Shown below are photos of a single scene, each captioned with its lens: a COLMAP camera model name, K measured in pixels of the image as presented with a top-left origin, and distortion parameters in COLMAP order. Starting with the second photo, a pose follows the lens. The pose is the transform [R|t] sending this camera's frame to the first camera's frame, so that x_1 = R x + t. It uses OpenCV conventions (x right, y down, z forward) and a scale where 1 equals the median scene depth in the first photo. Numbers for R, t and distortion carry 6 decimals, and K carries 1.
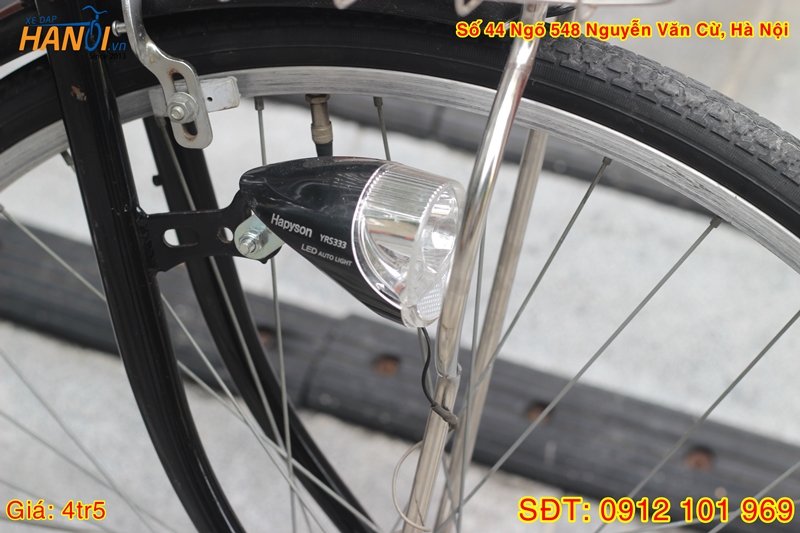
lens RADIAL K [[1919.0, 0, 398.1], [0, 1919.0, 263.4], [0, 0, 1]] dist [-0.100183, 0.000000]
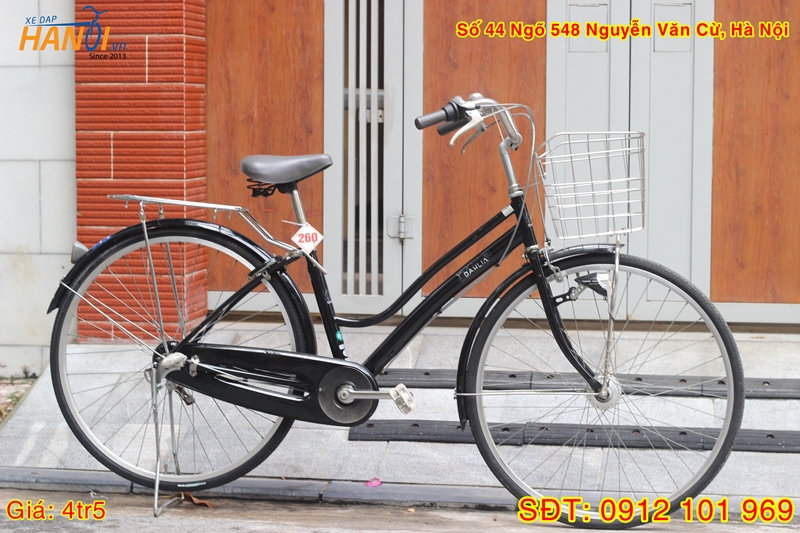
lens RADIAL K [[1919.0, 0, 392.4], [0, 1919.0, 263.2], [0, 0, 1]] dist [-0.100183, 0.000000]
pose [[0.973852, -0.096978, 0.205444, -1.803939], [0.175977, 0.893941, -0.412191, 2.204364], [-0.143681, 0.437567, 0.887632, -4.126910]]
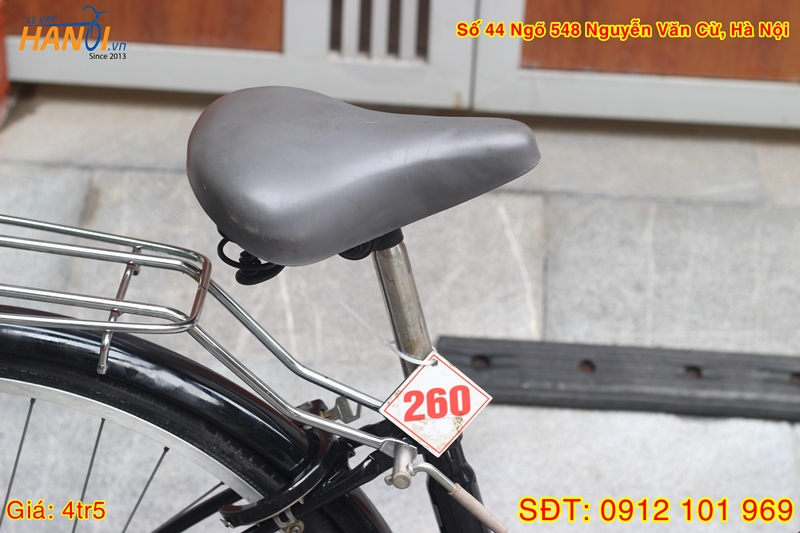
lens RADIAL K [[1919.0, 0, 397.7], [0, 1919.0, 269.7], [0, 0, 1]] dist [-0.100183, 0.000000]
pose [[0.941329, -0.200180, 0.271711, -1.287896], [0.202370, 0.979100, 0.020239, -0.542794], [-0.270084, 0.035934, 0.962166, -0.412640]]
